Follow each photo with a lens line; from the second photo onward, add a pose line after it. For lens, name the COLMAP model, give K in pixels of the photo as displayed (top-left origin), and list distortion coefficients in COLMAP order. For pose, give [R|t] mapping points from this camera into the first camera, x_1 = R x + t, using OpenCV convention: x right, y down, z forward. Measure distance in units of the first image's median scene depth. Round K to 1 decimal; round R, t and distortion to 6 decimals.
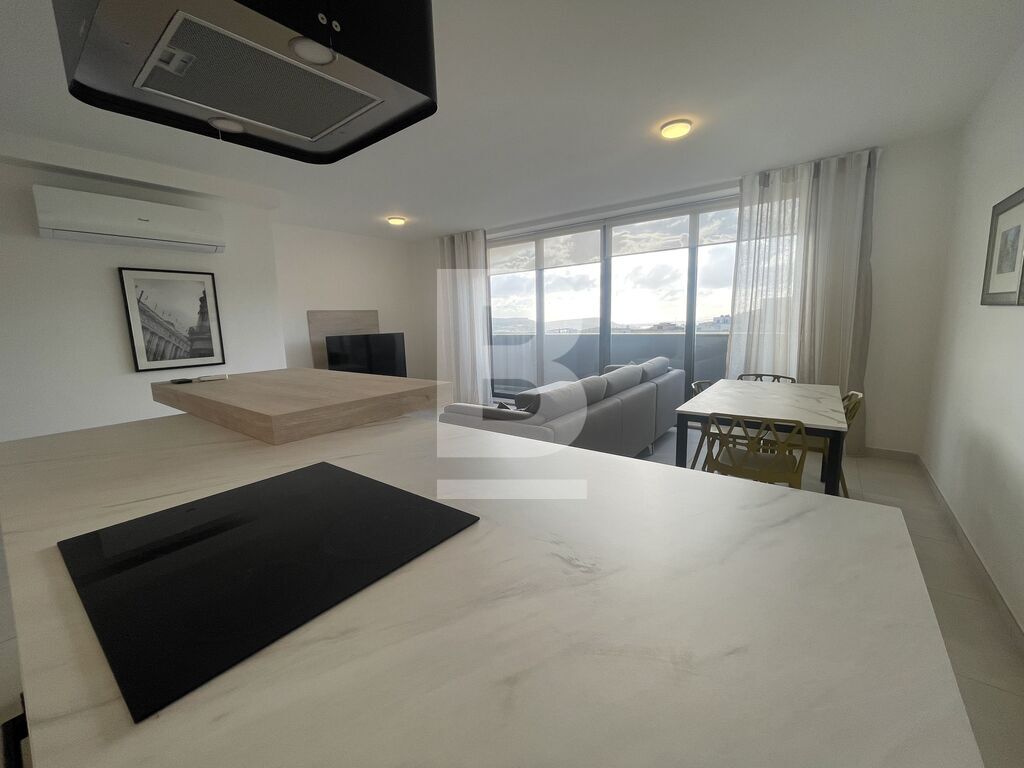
lens RADIAL K [[414.2, 0, 502.9], [0, 414.2, 377.3], [0, 0, 1]] dist [-0.002670, 0.000553]
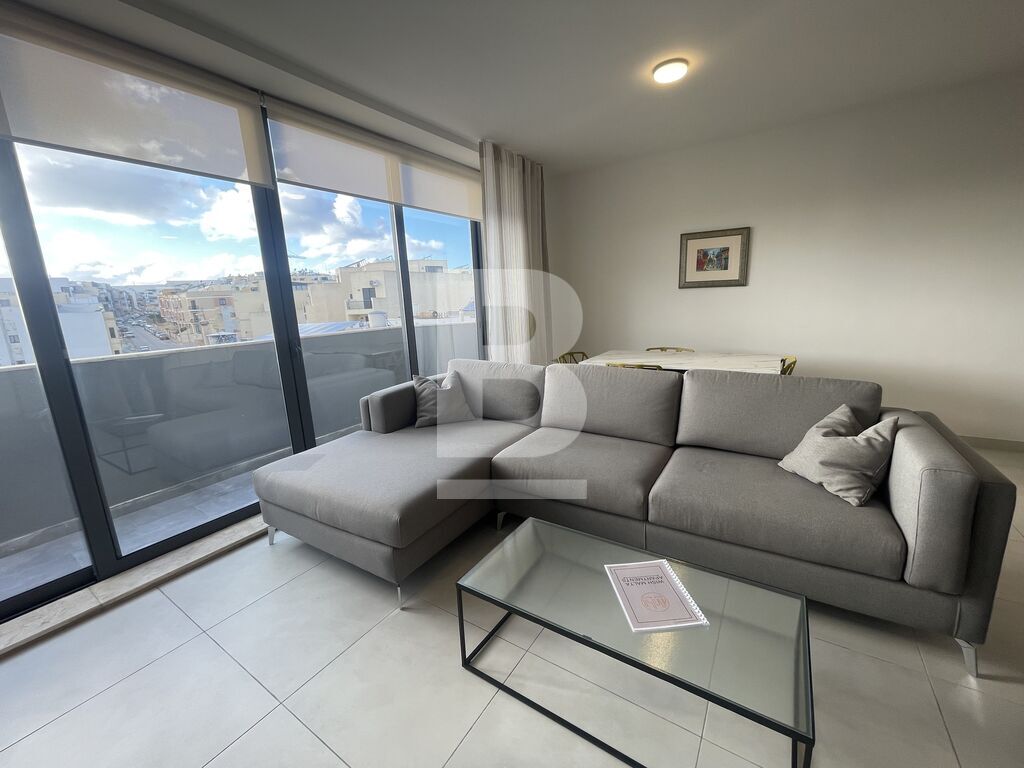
lens RADIAL K [[414.2, 0, 512.2], [0, 414.2, 384.0], [0, 0, 1]] dist [-0.002670, 0.000553]
pose [[-0.084837, -0.168375, 0.982065, -0.387589], [0.186995, 0.965416, 0.181674, -0.140648], [-0.978691, 0.199054, -0.050417, 1.130648]]
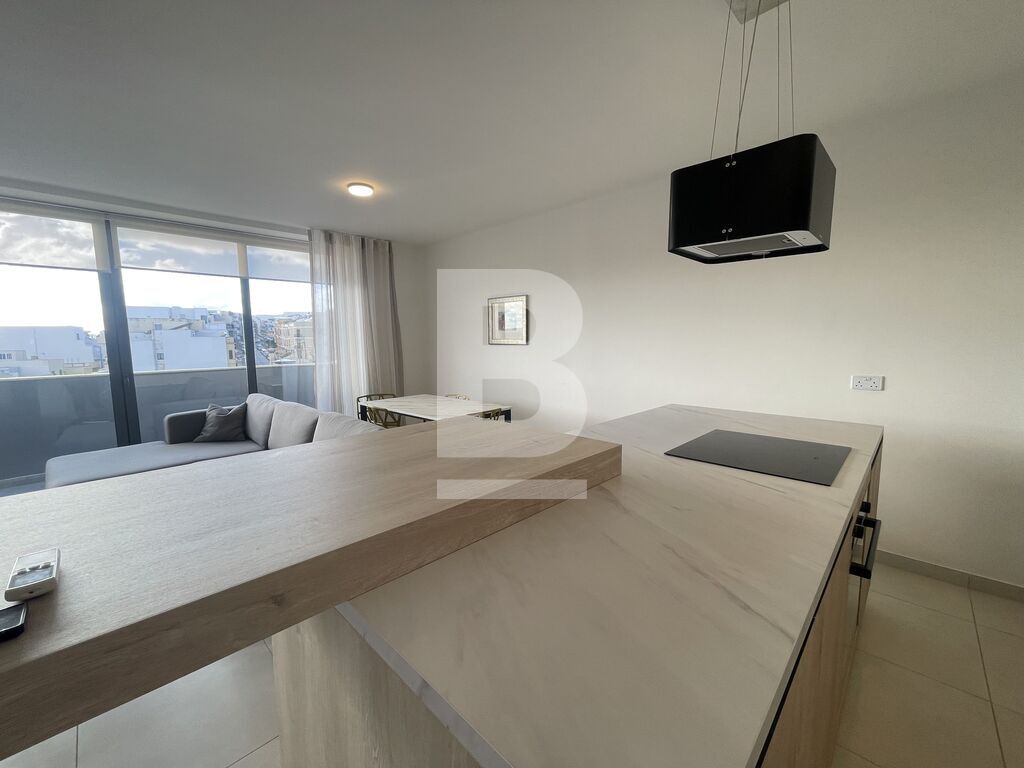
lens RADIAL K [[414.2, 0, 513.7], [0, 414.2, 383.7], [0, 0, 1]] dist [-0.002670, 0.000553]
pose [[0.101714, -0.080983, 0.991512, -0.554938], [0.147524, 0.986889, 0.065472, -0.055140], [-0.983815, 0.139612, 0.112328, 0.395017]]
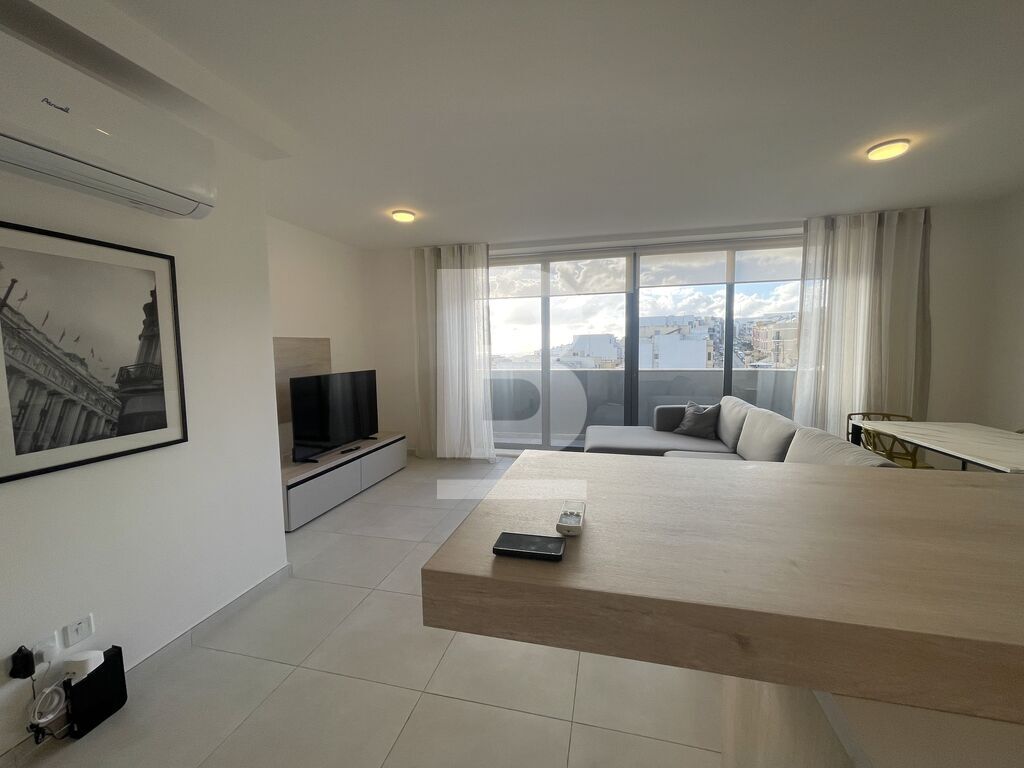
lens RADIAL K [[414.2, 0, 505.4], [0, 414.2, 380.0], [0, 0, 1]] dist [-0.002670, 0.000553]
pose [[0.915815, -0.015552, 0.401298, -0.542114], [0.043551, 0.997203, -0.060744, -0.060432], [-0.399231, 0.073108, 0.913931, 0.411196]]
